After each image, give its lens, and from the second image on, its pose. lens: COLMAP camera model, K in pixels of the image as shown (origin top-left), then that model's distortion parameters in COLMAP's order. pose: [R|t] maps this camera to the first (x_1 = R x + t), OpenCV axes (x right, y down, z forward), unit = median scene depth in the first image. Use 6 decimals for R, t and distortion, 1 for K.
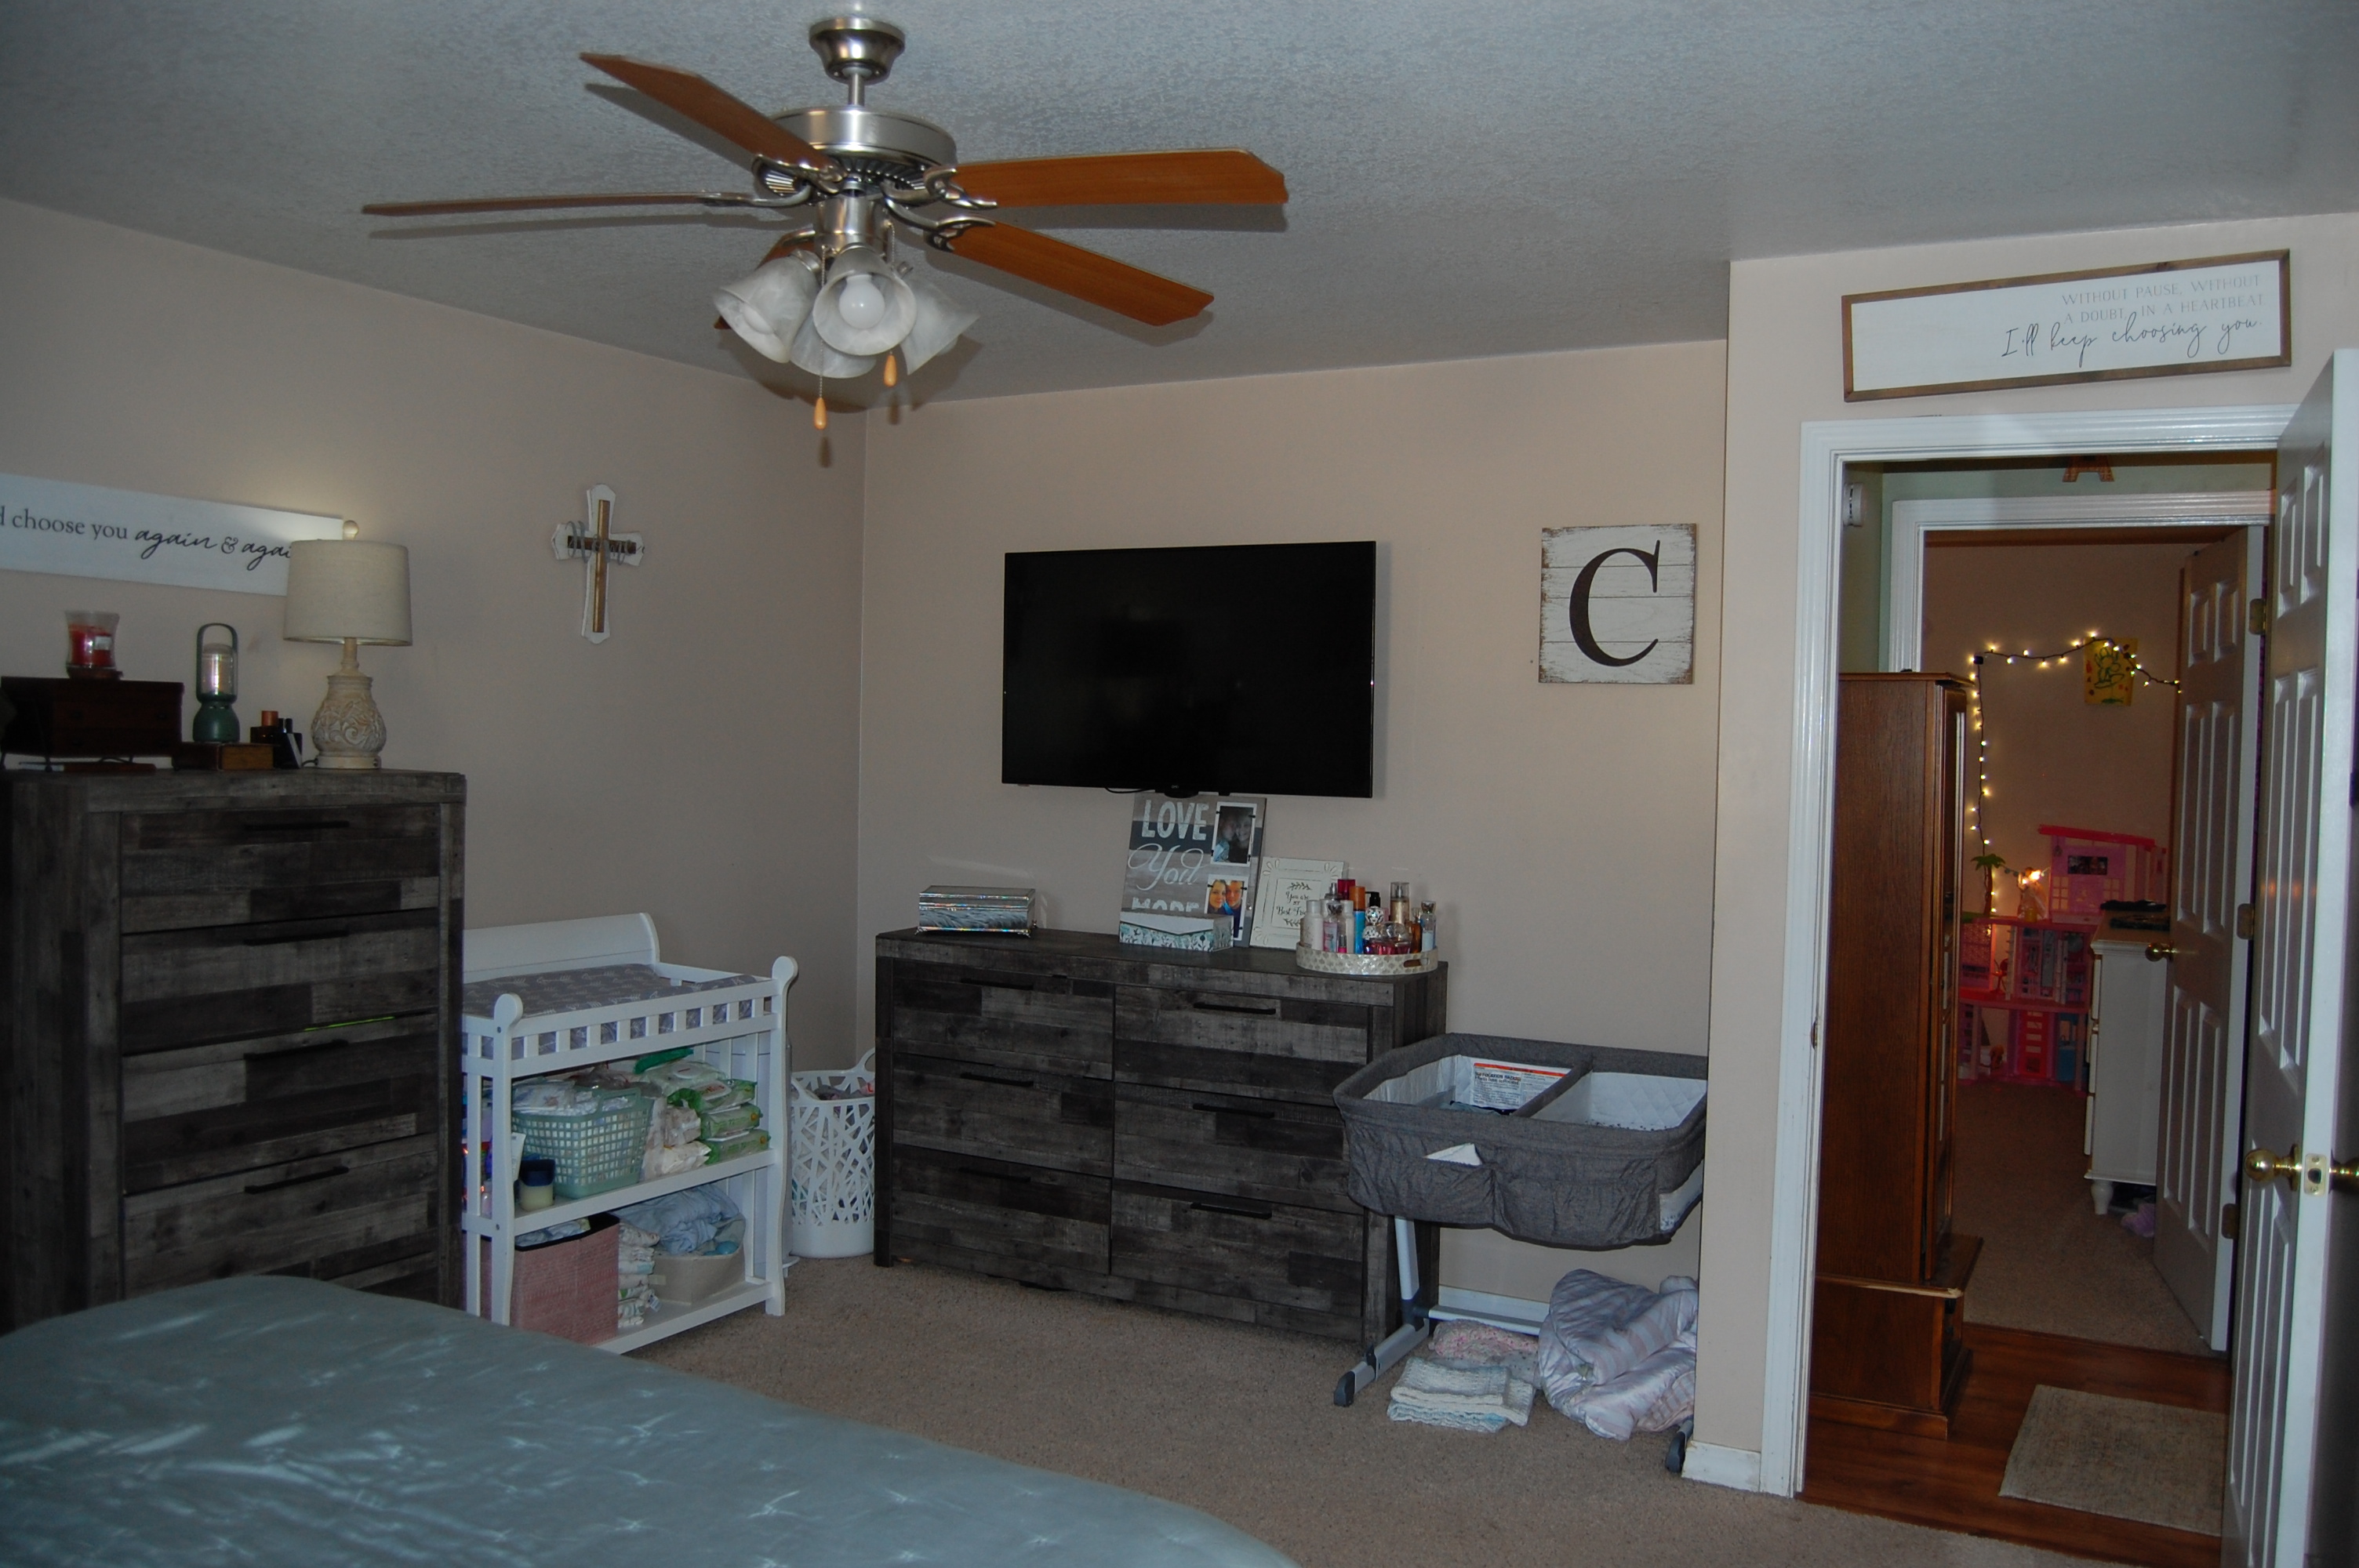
lens RADIAL K [[1835.5, 0, 1190.8], [0, 1835.5, 790.7], [0, 0, 1]] dist [-0.095774, 0.039915]
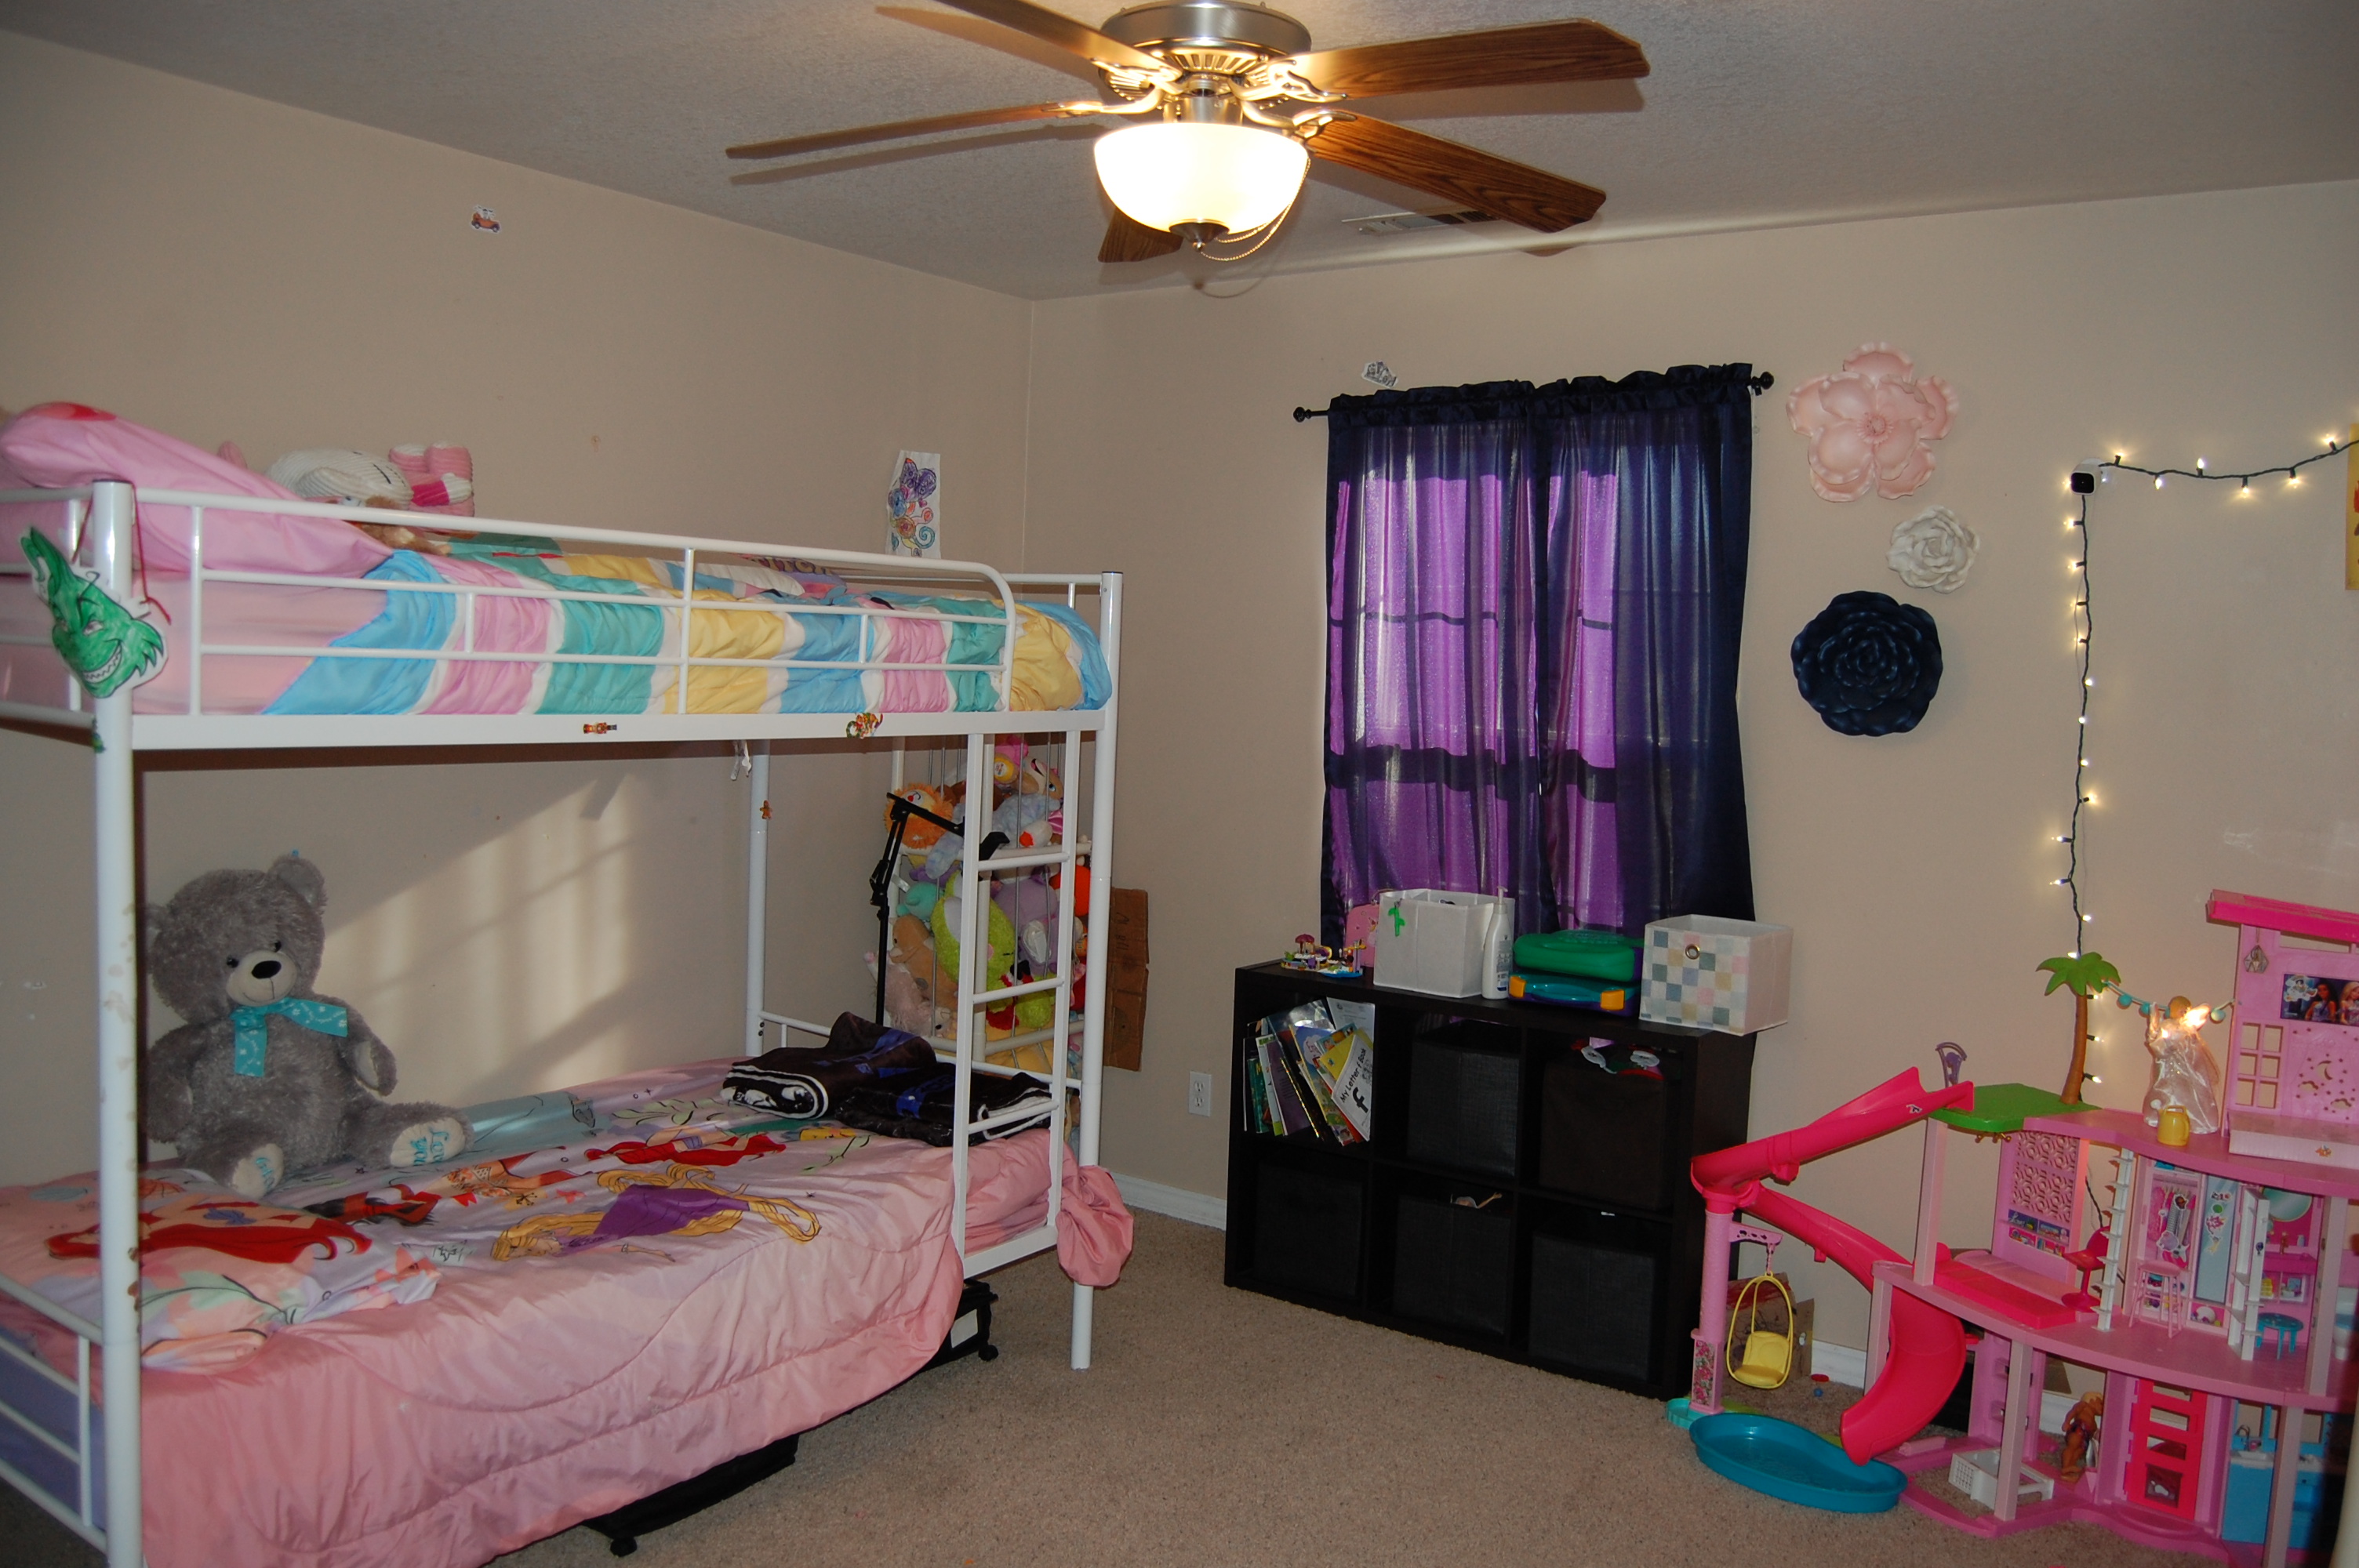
lens RADIAL K [[1838.0, 0, 1196.4], [0, 1838.0, 788.5], [0, 0, 1]] dist [-0.077951, 0.001304]
pose [[0.970505, 0.040593, -0.237639, 0.344901], [-0.033579, 0.998875, 0.033492, -0.010105], [0.238731, -0.024524, 0.970776, 0.557815]]
